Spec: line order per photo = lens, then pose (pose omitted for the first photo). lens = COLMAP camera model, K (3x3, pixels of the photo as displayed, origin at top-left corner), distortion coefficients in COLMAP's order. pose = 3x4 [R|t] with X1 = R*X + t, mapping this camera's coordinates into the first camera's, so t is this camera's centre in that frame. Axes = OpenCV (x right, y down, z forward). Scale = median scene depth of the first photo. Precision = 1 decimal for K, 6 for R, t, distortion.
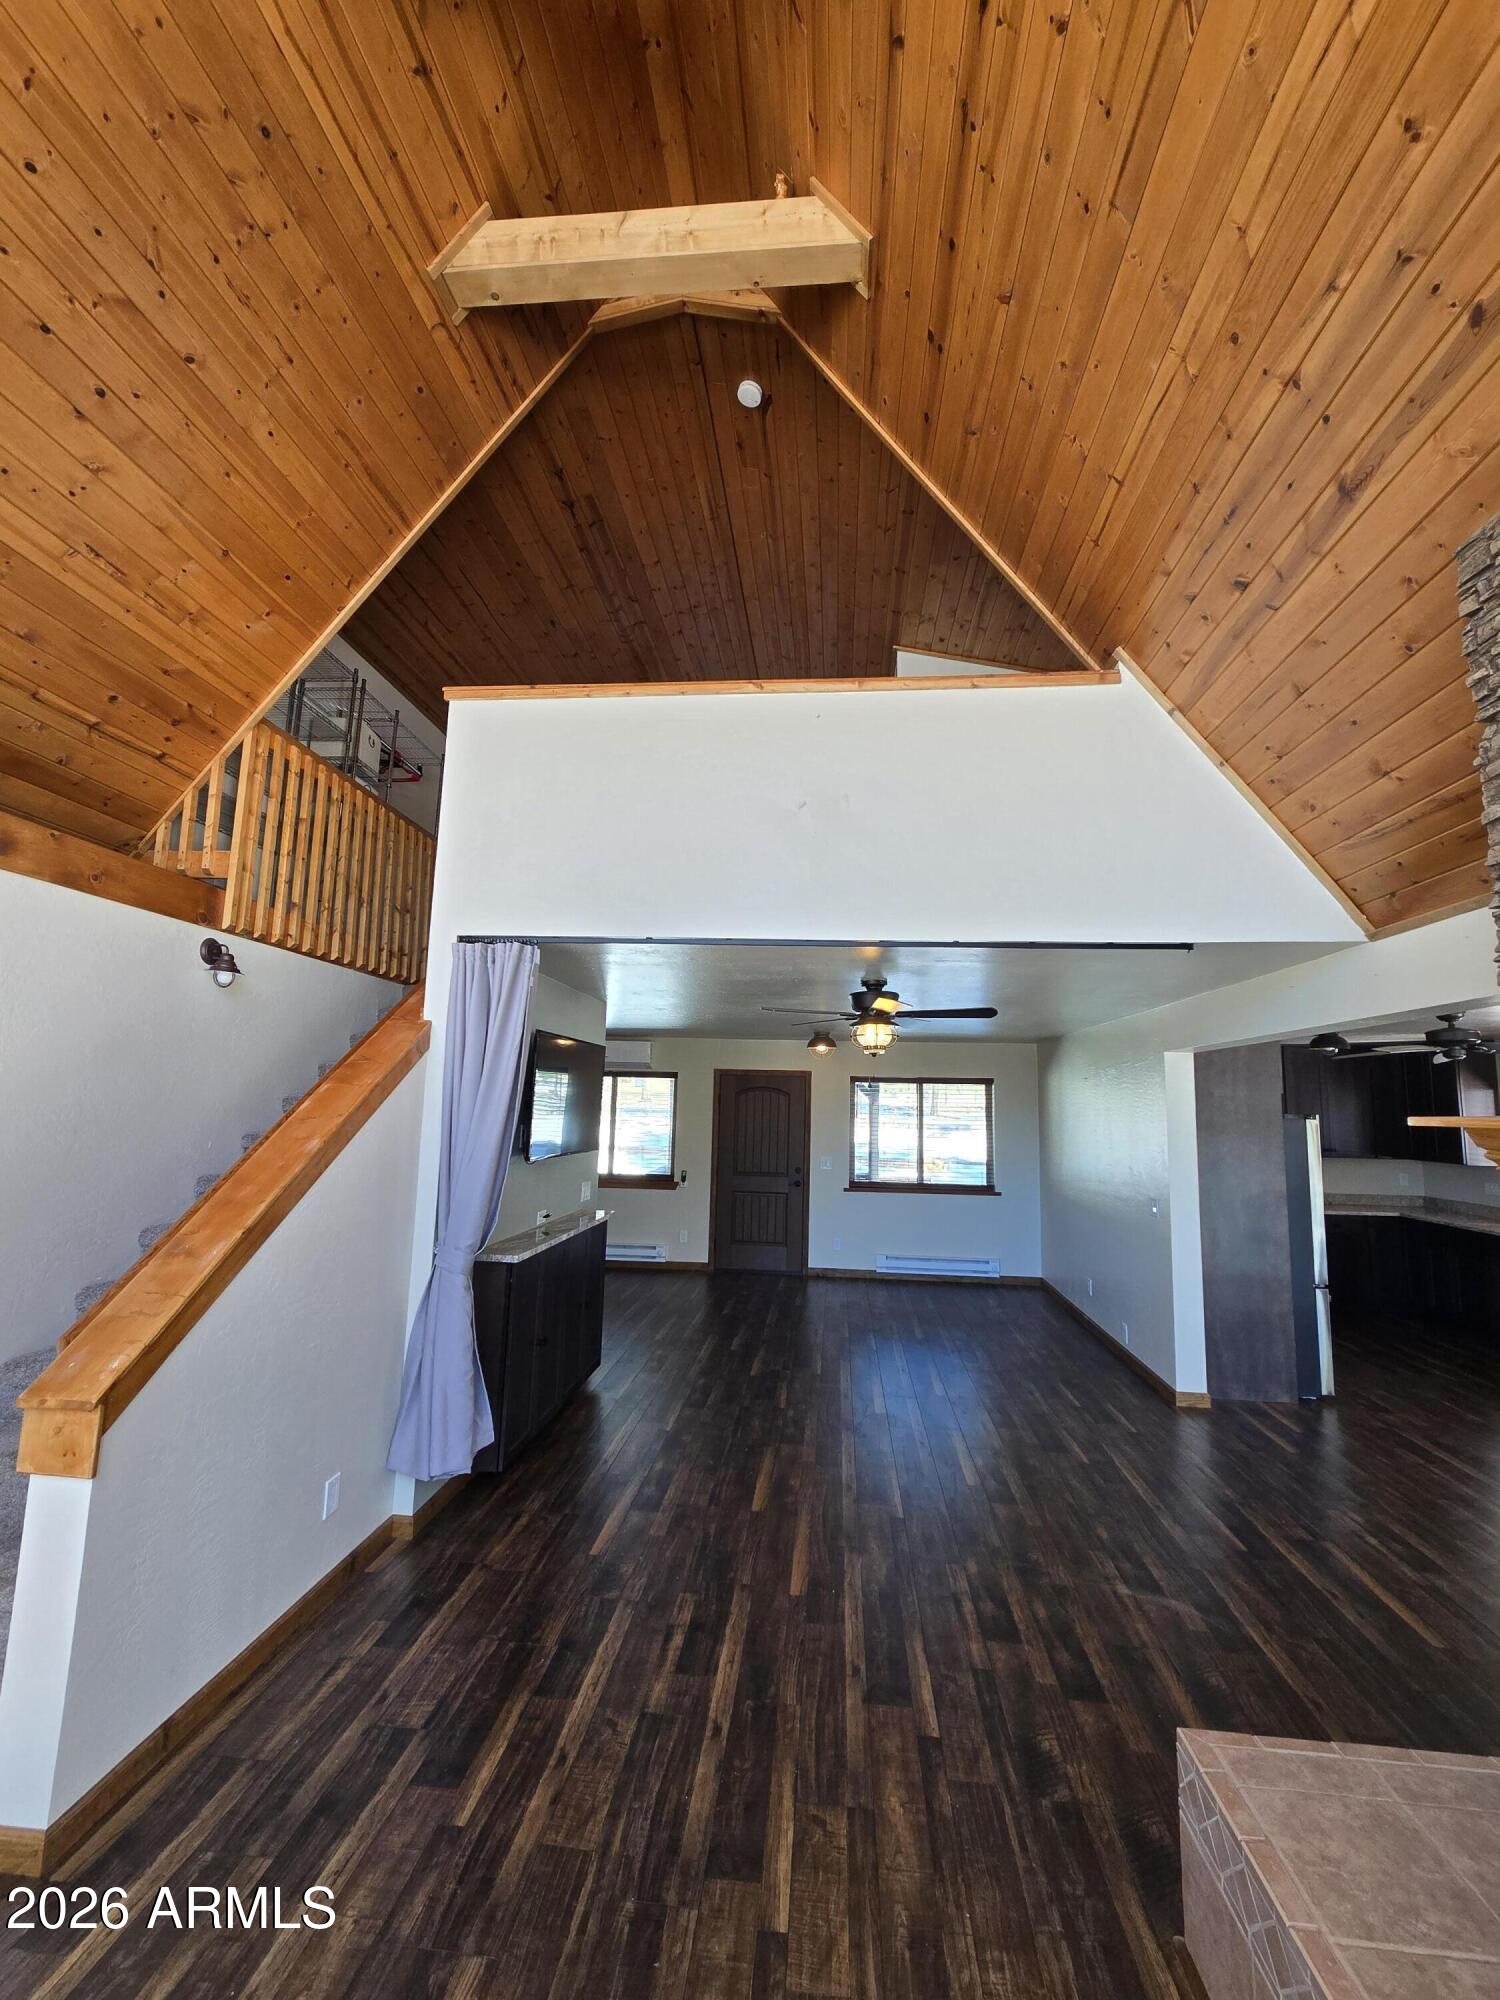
lens RADIAL K [[819.7, 0, 768.1], [0, 819.7, 999.5], [0, 0, 1]] dist [-0.001267, 0.000166]
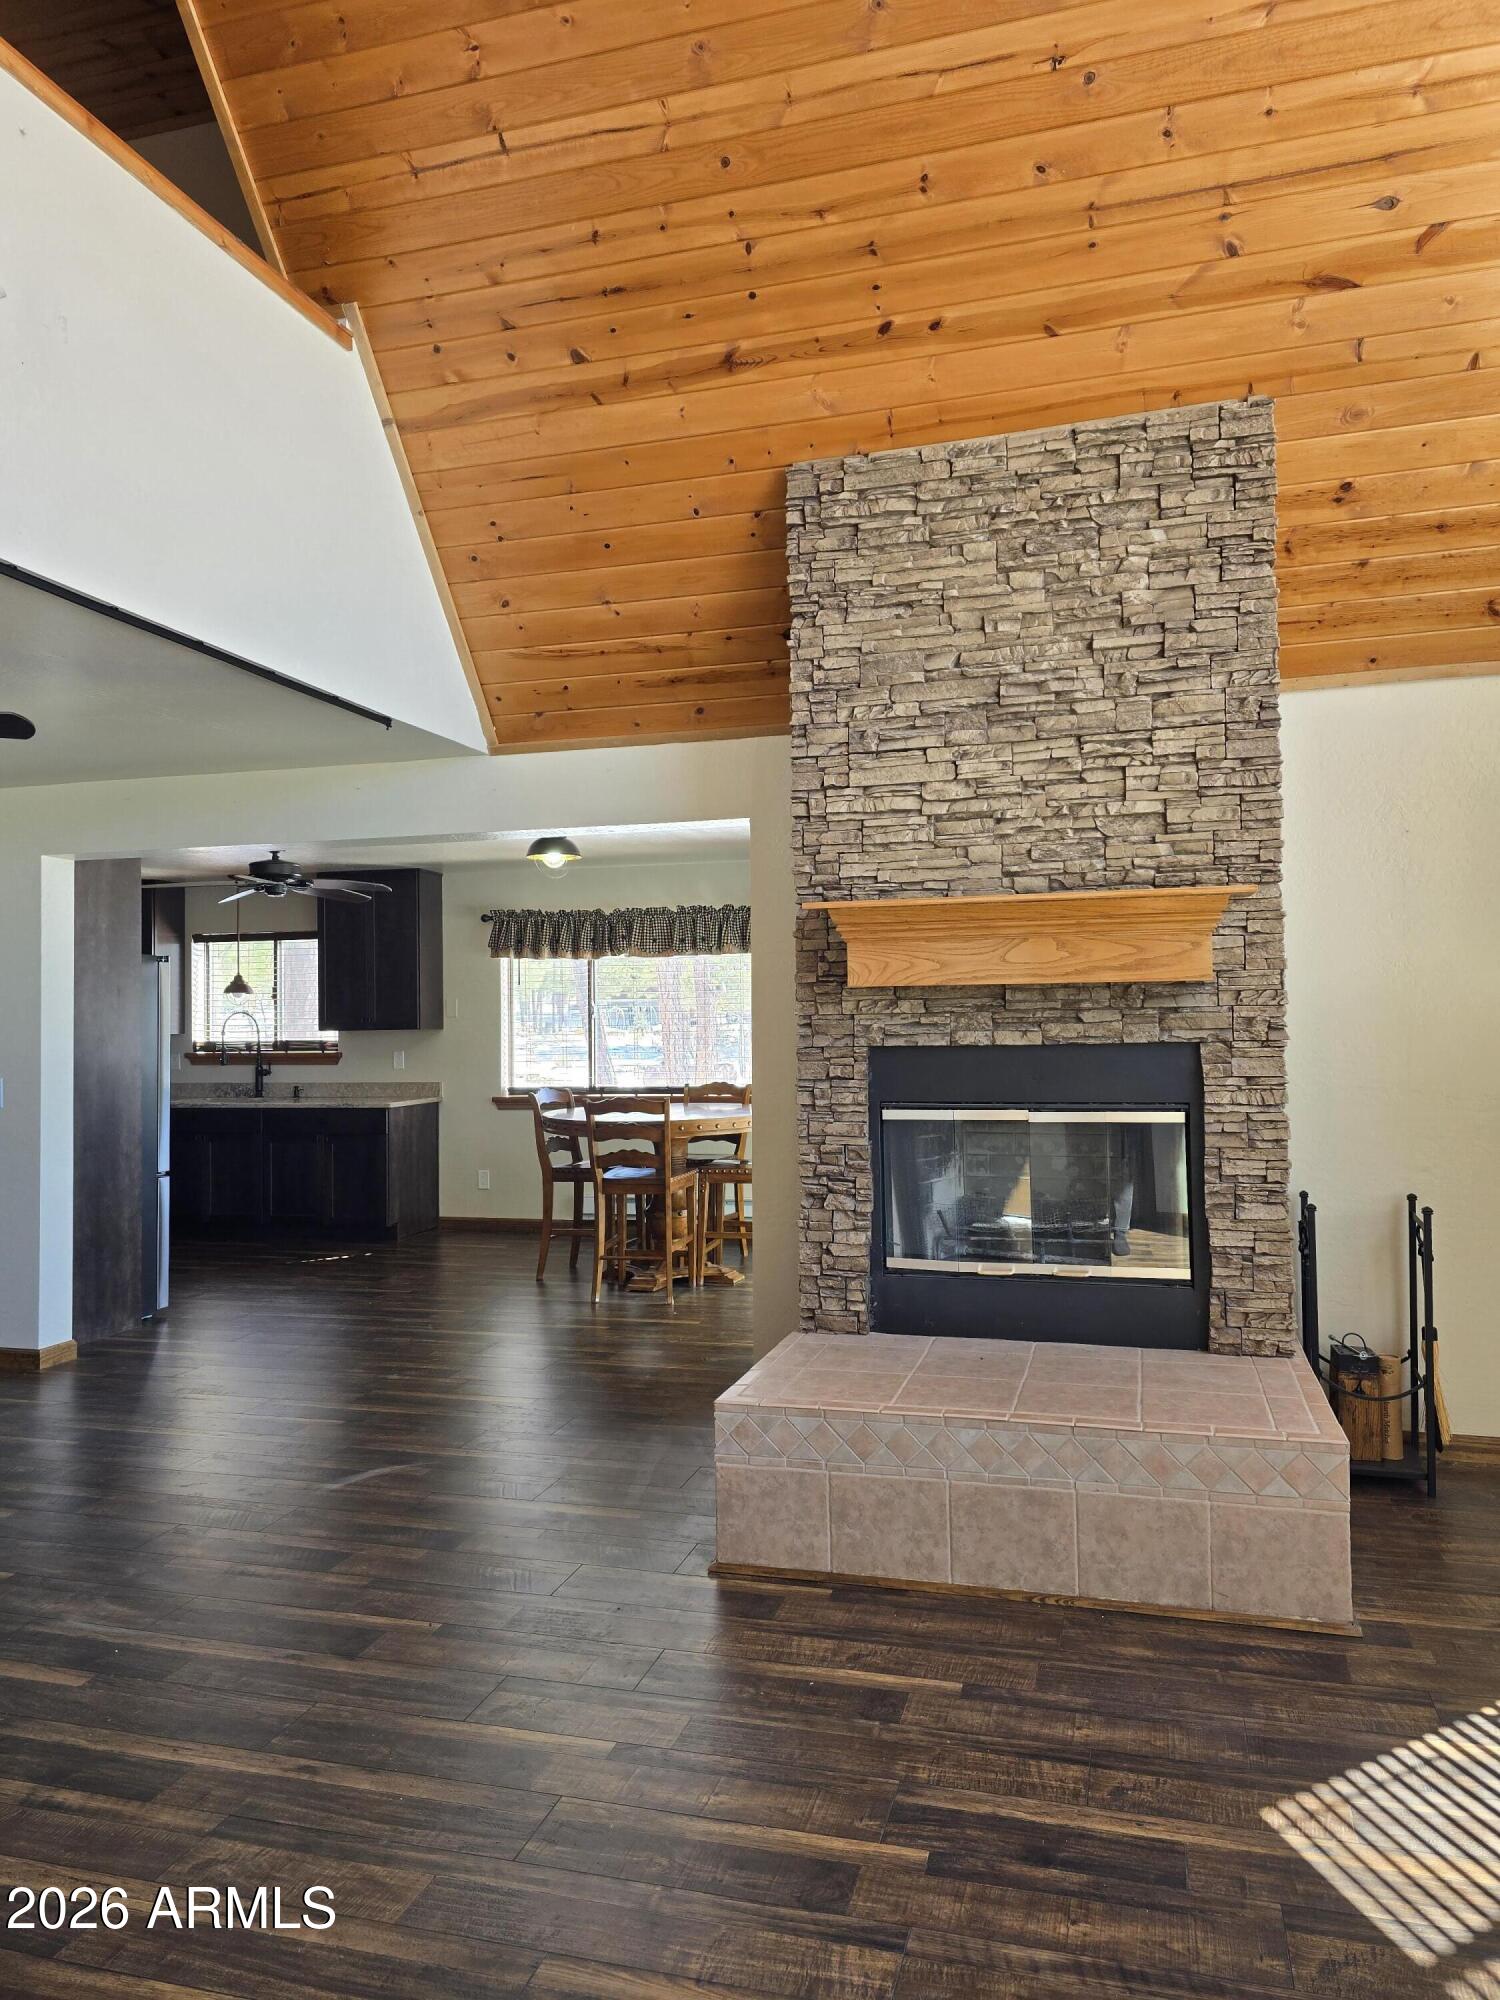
lens RADIAL K [[1337.8, 0, 770.1], [0, 1337.8, 990.6], [0, 0, 1]] dist [0.069515, -0.059346]
pose [[0.184968, -0.003571, 0.982738, -0.613121], [-0.107724, 0.993894, 0.023887, 0.105836], [-0.976823, -0.110283, 0.183454, 0.276291]]
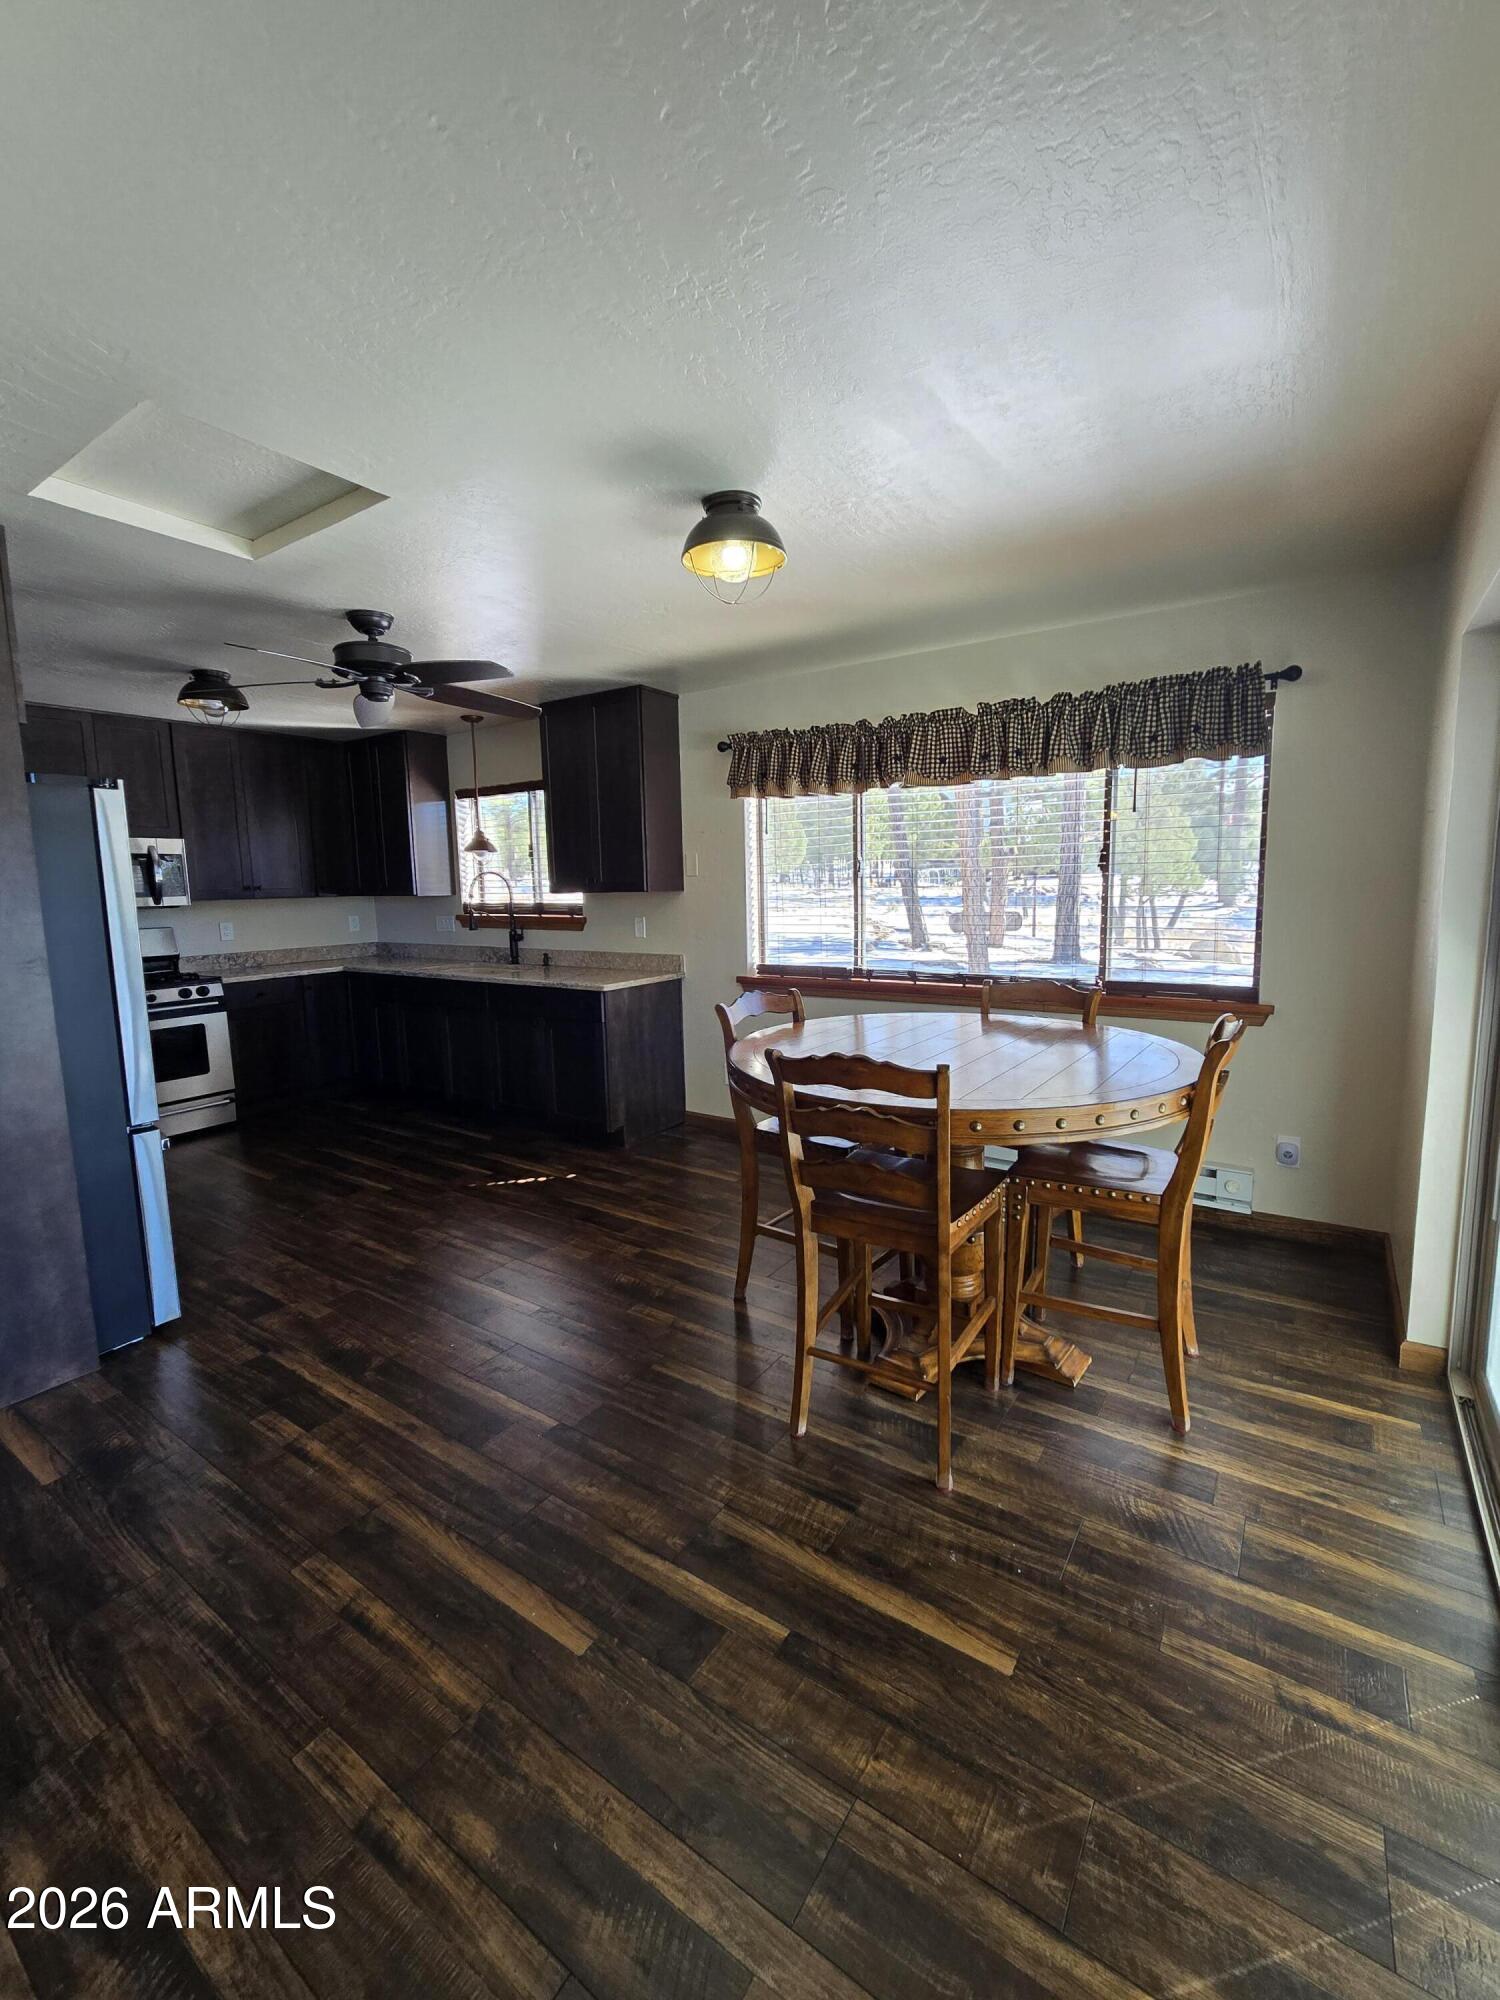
lens RADIAL K [[819.7, 0, 761.2], [0, 819.7, 986.0], [0, 0, 1]] dist [-0.001267, 0.000166]
pose [[0.486536, -0.142538, 0.861955, 0.556256], [-0.080266, 0.975136, 0.206561, 0.168265], [-0.869966, -0.169685, 0.462998, 0.576118]]
